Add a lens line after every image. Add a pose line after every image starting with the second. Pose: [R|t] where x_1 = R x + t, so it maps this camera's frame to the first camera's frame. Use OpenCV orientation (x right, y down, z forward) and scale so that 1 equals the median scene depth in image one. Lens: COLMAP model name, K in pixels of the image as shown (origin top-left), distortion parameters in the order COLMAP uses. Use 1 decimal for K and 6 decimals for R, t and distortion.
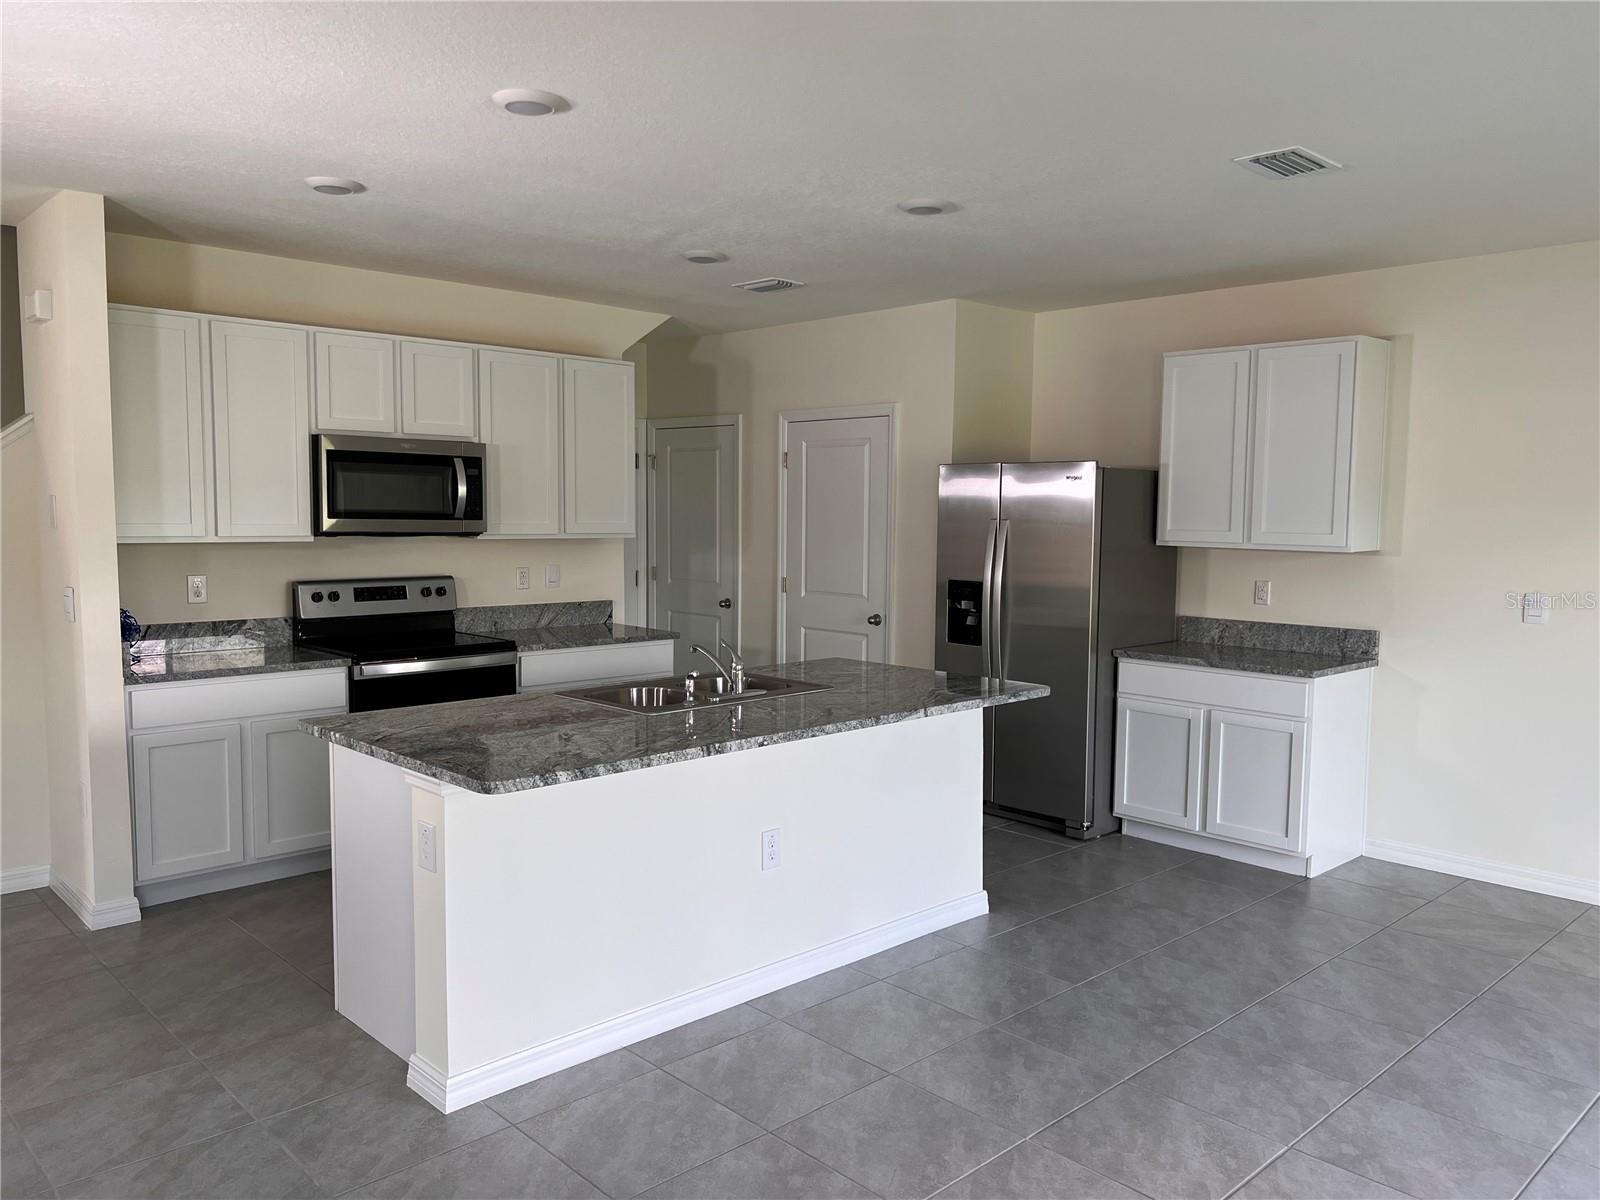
lens RADIAL K [[1197.1, 0, 797.8], [0, 1197.1, 607.5], [0, 0, 1]] dist [0.048240, -0.055213]
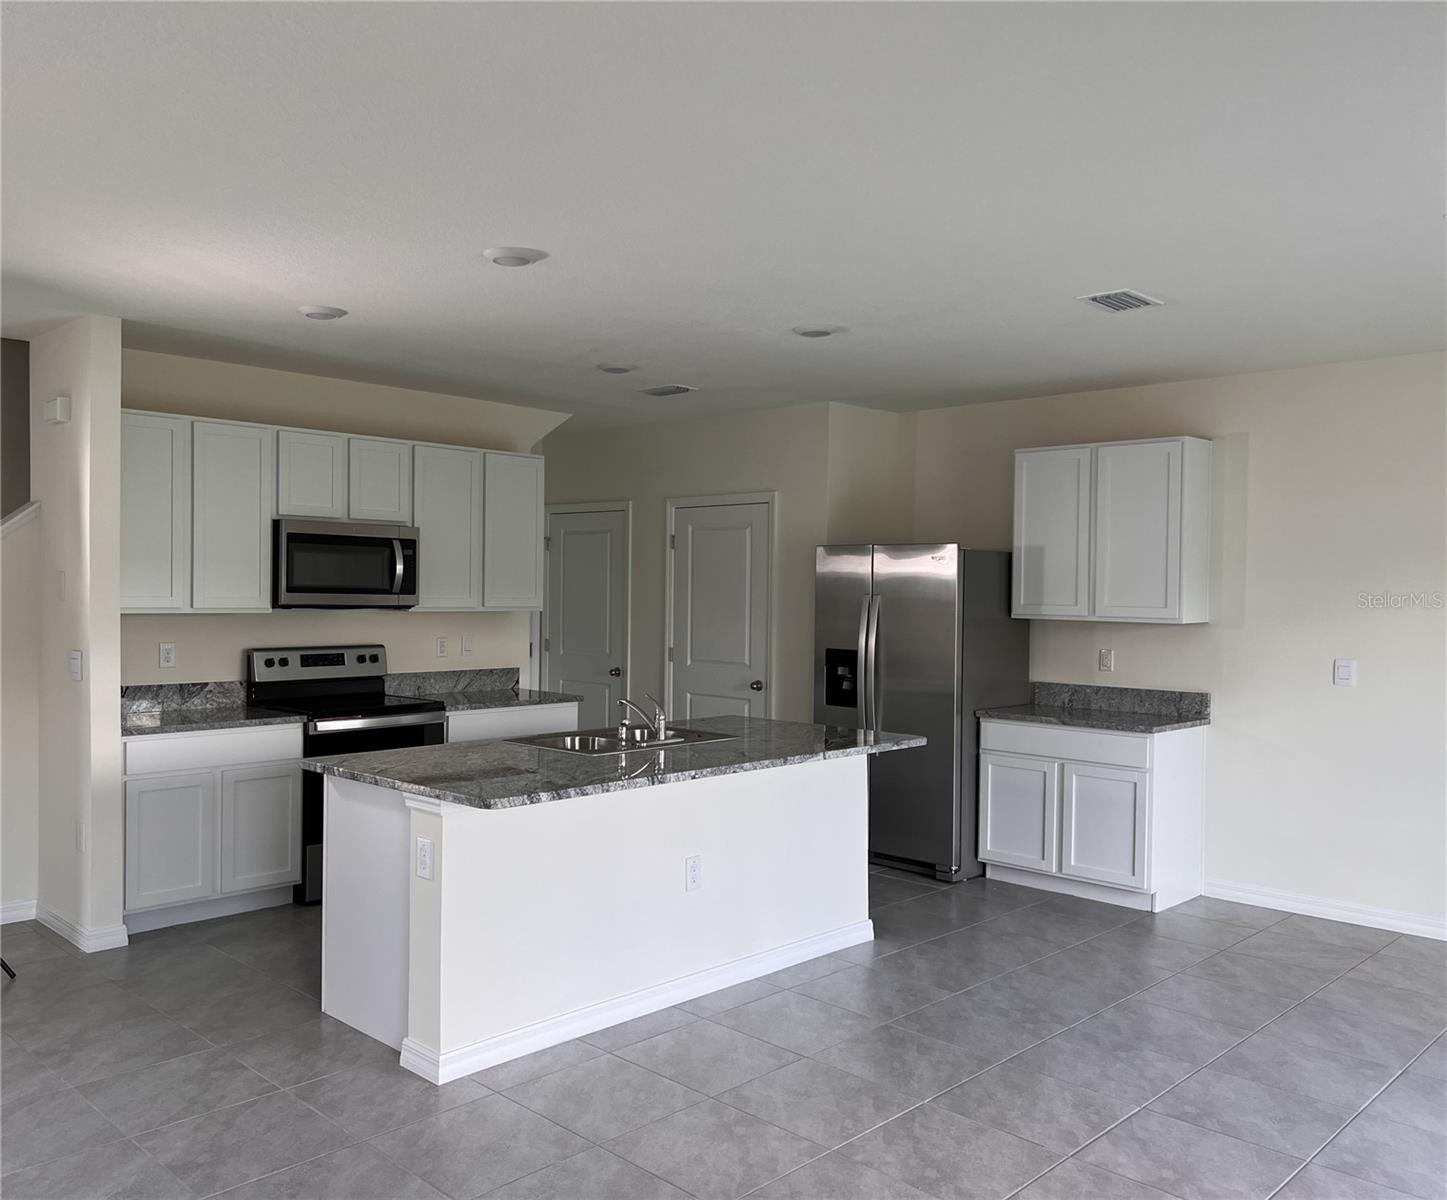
lens RADIAL K [[1197.9, 0, 653.7], [0, 1197.9, 609.5], [0, 0, 1]] dist [0.059400, -0.072025]
pose [[0.999935, 0.001414, 0.011310, -0.056981], [-0.000658, 0.997783, -0.066543, 0.017969], [-0.011379, 0.066531, 0.997719, -0.139928]]
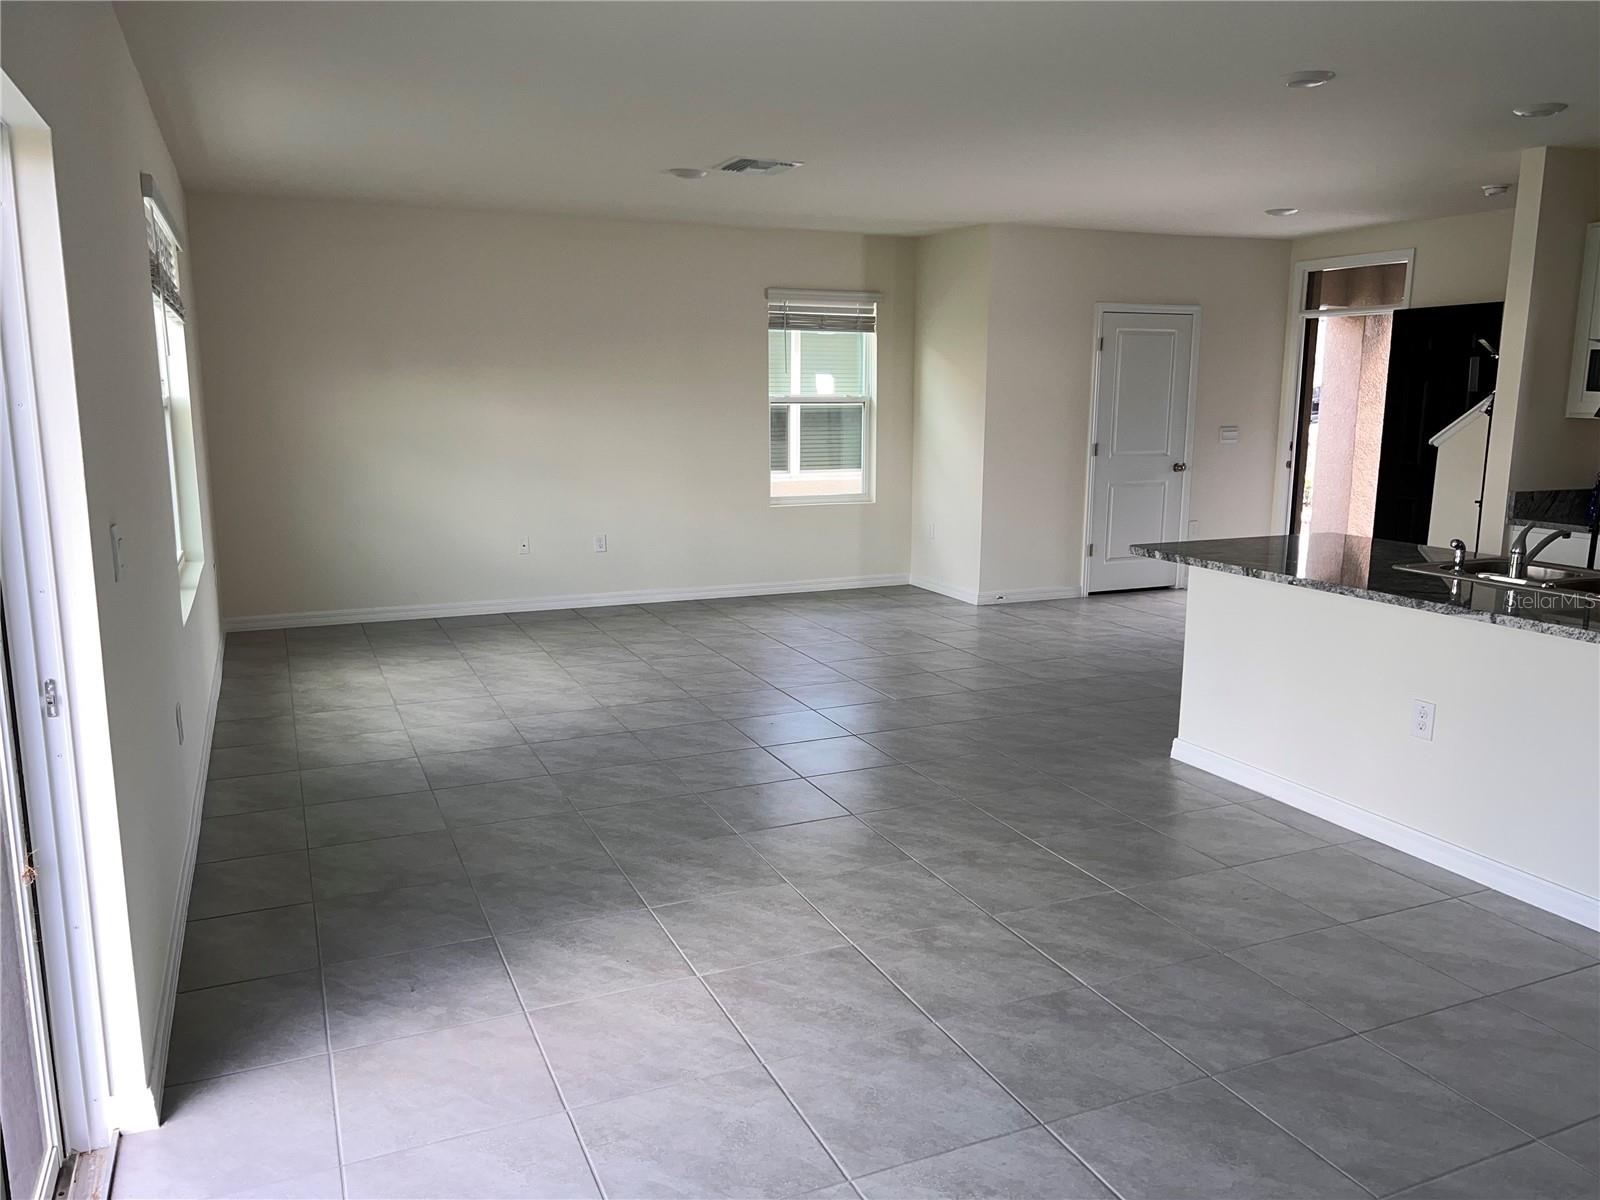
lens RADIAL K [[1197.1, 0, 788.0], [0, 1197.1, 601.2], [0, 0, 1]] dist [0.048240, -0.055213]
pose [[-0.343466, 0.156809, -0.925982, 0.842893], [-0.087302, 0.976363, 0.197722, -0.040594], [0.935099, 0.148751, -0.321658, 0.619969]]
